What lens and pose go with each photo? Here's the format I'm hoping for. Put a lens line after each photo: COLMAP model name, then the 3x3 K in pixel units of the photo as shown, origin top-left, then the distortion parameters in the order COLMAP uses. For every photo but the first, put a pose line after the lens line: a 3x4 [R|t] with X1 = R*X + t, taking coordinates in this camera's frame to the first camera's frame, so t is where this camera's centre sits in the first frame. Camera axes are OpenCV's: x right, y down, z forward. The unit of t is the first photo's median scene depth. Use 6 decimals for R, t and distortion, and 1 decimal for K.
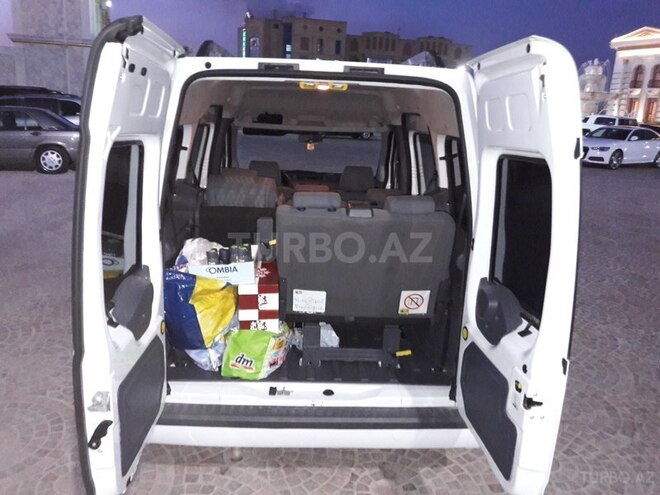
lens RADIAL K [[532.7, 0, 326.6], [0, 532.7, 246.9], [0, 0, 1]] dist [-0.018581, -0.007775]
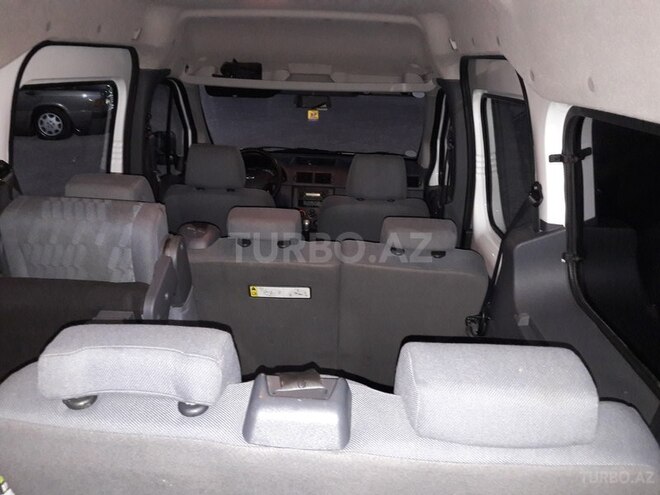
lens RADIAL K [[532.7, 0, 334.8], [0, 532.7, 246.4], [0, 0, 1]] dist [-0.018581, -0.007775]
pose [[0.996806, 0.014115, -0.078604, 0.050910], [-0.007888, 0.996846, 0.078972, -0.086675], [0.079471, -0.078099, 0.993773, 0.376958]]
